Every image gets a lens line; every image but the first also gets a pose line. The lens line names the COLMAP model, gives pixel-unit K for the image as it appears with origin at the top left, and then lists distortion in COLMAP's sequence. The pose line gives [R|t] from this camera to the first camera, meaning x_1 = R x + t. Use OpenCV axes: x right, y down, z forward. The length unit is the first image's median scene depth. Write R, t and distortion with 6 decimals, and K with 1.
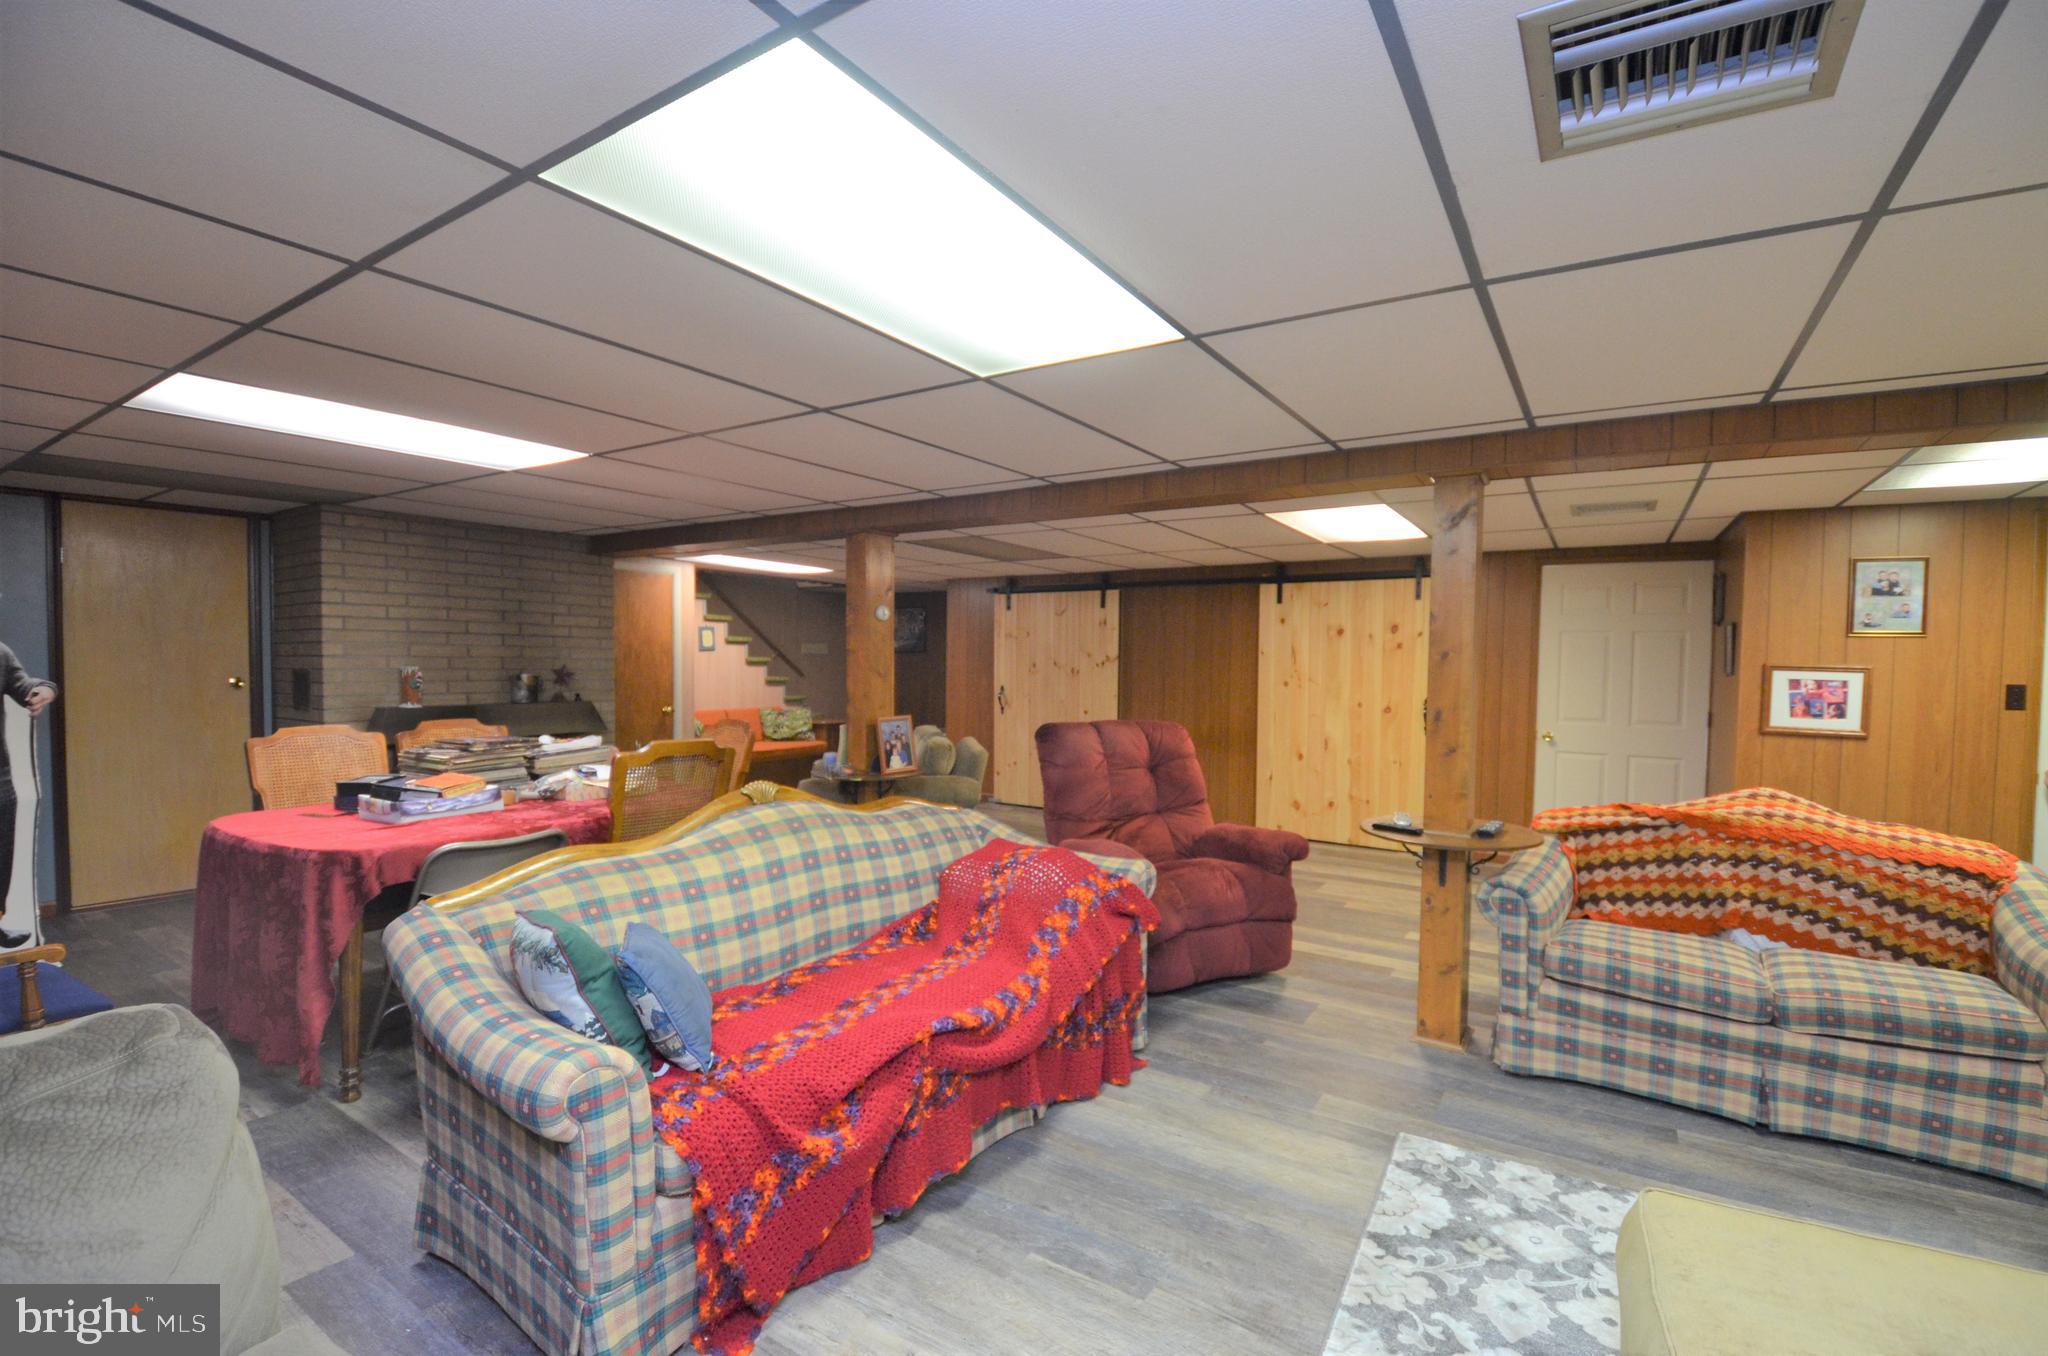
lens RADIAL K [[908.5, 0, 1022.2], [0, 908.5, 682.2], [0, 0, 1]] dist [-0.011230, -0.011544]
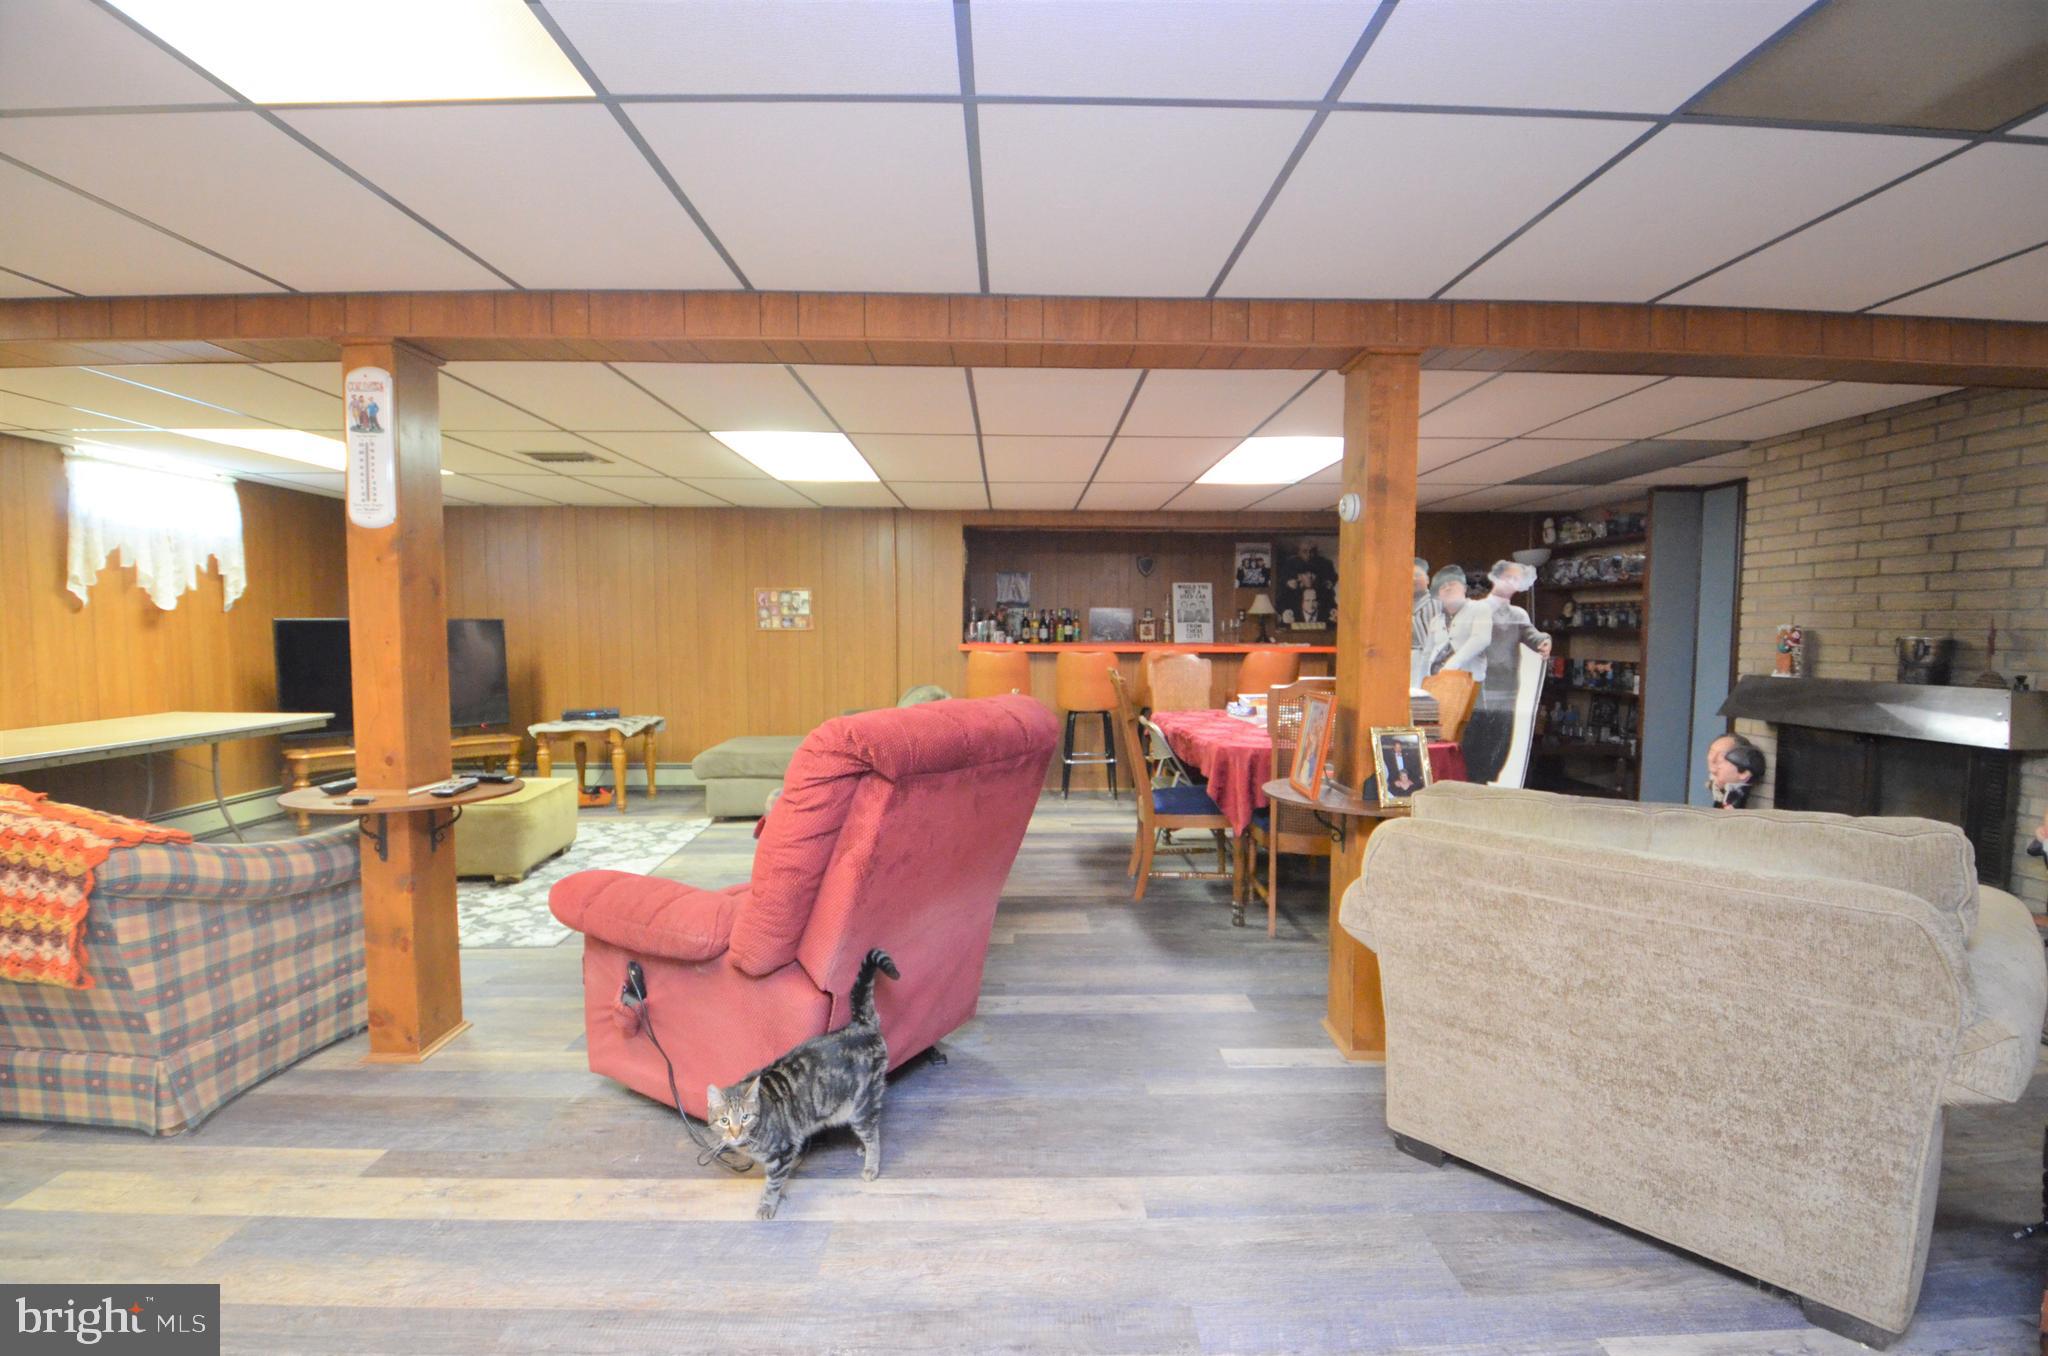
lens RADIAL K [[908.5, 0, 1030.0], [0, 908.5, 682.2], [0, 0, 1]] dist [-0.011230, -0.011544]
pose [[-0.824346, 0.020583, -0.565713, 0.292588], [-0.024231, 0.997140, 0.071588, -0.006760], [0.565568, 0.072721, -0.821489, 1.205660]]
